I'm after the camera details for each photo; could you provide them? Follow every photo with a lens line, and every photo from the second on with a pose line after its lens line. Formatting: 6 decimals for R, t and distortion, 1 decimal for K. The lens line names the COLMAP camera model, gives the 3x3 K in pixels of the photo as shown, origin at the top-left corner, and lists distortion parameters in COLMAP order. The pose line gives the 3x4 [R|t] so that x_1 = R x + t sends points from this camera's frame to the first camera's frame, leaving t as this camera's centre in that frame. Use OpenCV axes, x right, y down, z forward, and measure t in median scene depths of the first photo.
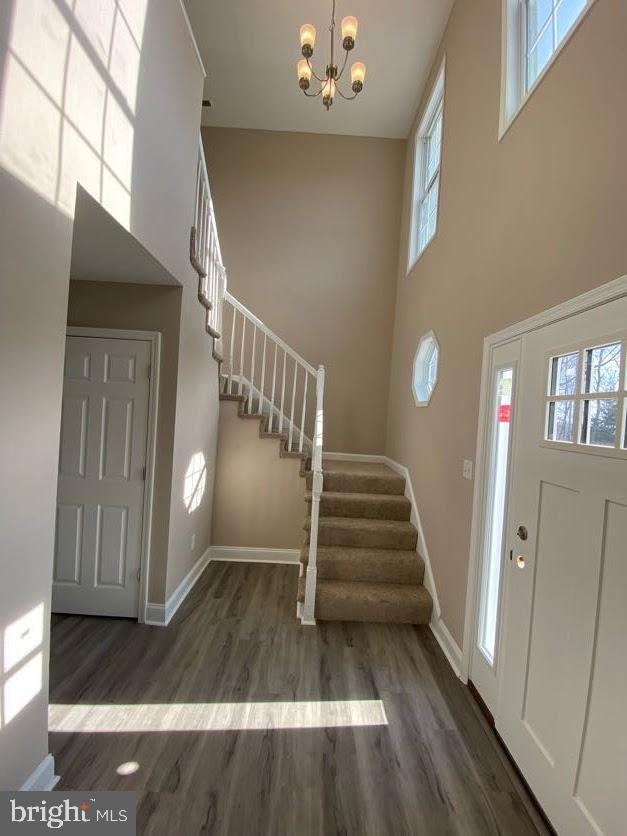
lens RADIAL K [[339.0, 0, 313.3], [0, 339.0, 414.4], [0, 0, 1]] dist [0.024063, -0.020501]
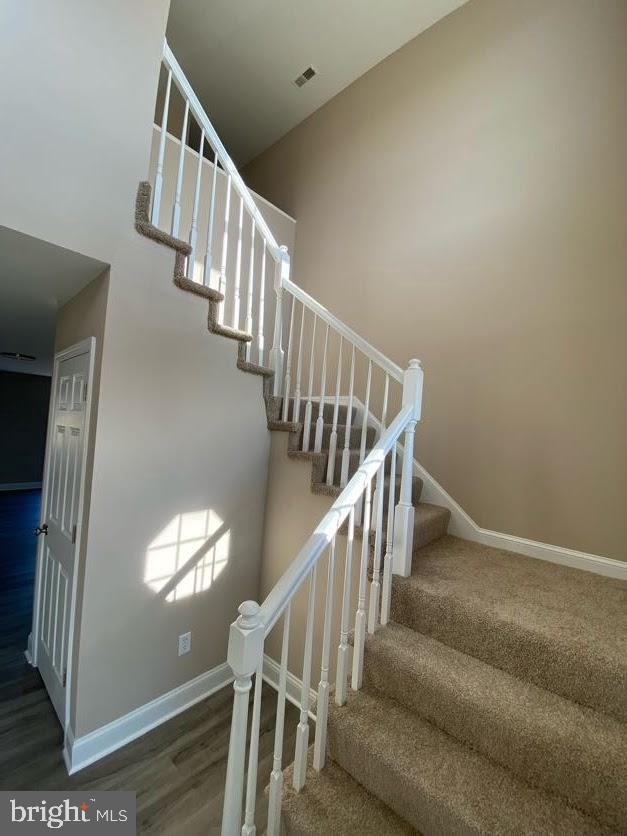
lens RADIAL K [[339.0, 0, 313.3], [0, 339.0, 414.4], [0, 0, 1]] dist [0.024063, -0.020501]
pose [[0.742154, -0.043777, -0.668798, 0.253872], [-0.016655, 0.996352, -0.083698, -0.017497], [0.670022, 0.073256, 0.738718, 0.535779]]
